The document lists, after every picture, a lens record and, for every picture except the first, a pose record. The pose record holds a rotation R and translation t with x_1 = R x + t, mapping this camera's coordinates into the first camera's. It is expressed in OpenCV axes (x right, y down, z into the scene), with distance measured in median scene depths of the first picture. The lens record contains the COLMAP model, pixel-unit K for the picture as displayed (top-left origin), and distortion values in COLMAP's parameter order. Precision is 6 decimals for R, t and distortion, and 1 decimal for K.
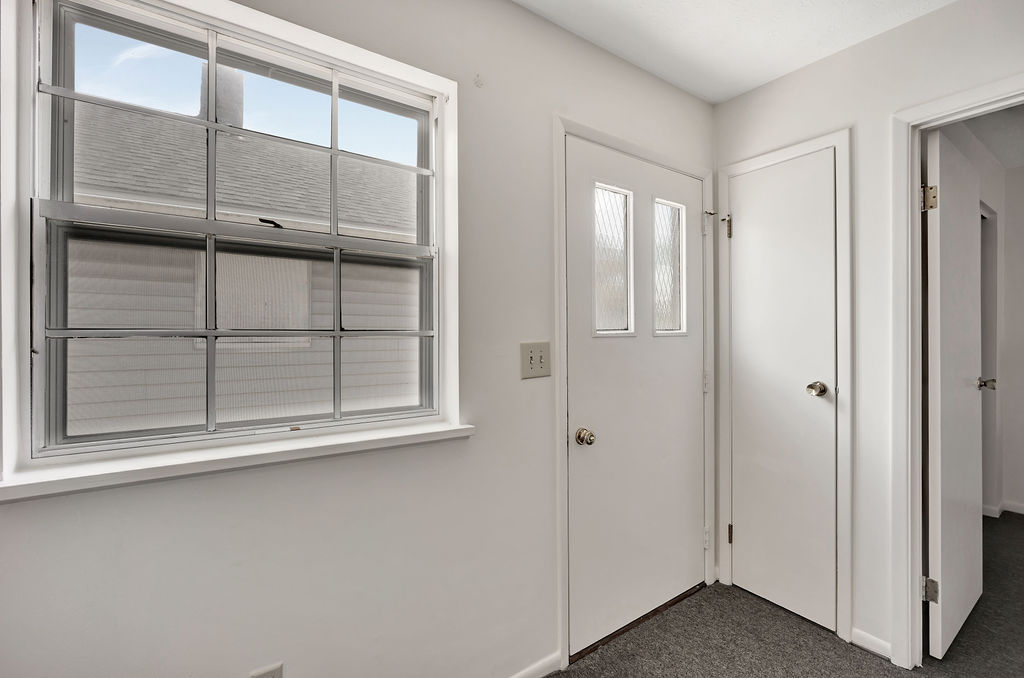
lens RADIAL K [[443.3, 0, 509.5], [0, 443.3, 336.8], [0, 0, 1]] dist [-0.009518, -0.000071]
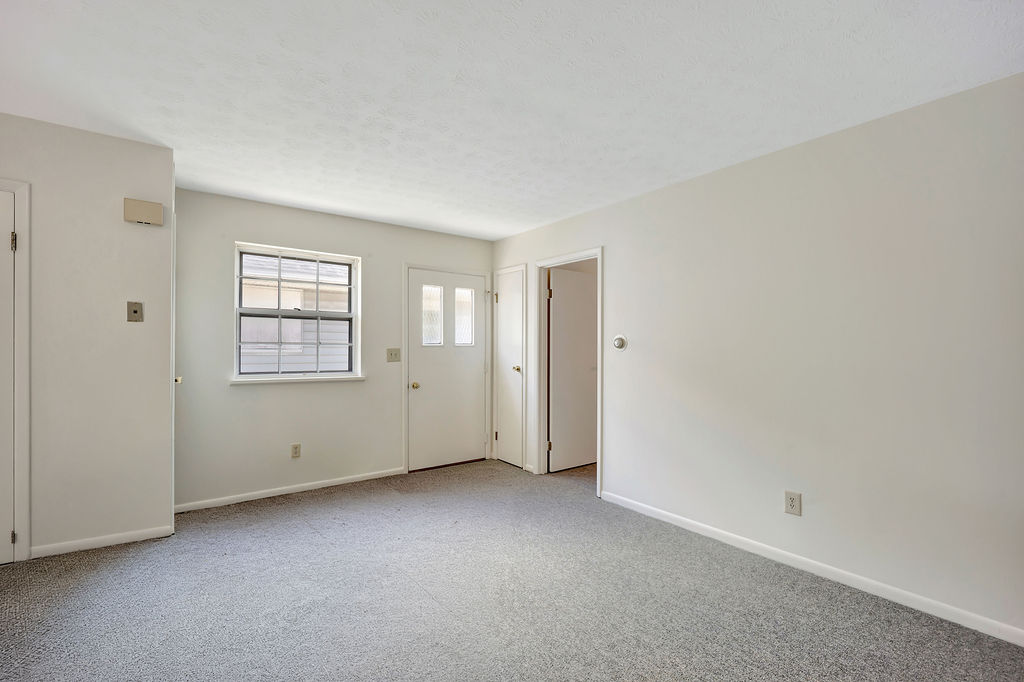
lens RADIAL K [[446.9, 0, 514.4], [0, 446.9, 345.7], [0, 0, 1]] dist [-0.009094, 0.000513]
pose [[0.999240, 0.009402, 0.037831, 0.644493], [-0.009188, 0.999941, -0.005842, 0.006887], [-0.037884, 0.005490, 0.999267, -1.611566]]
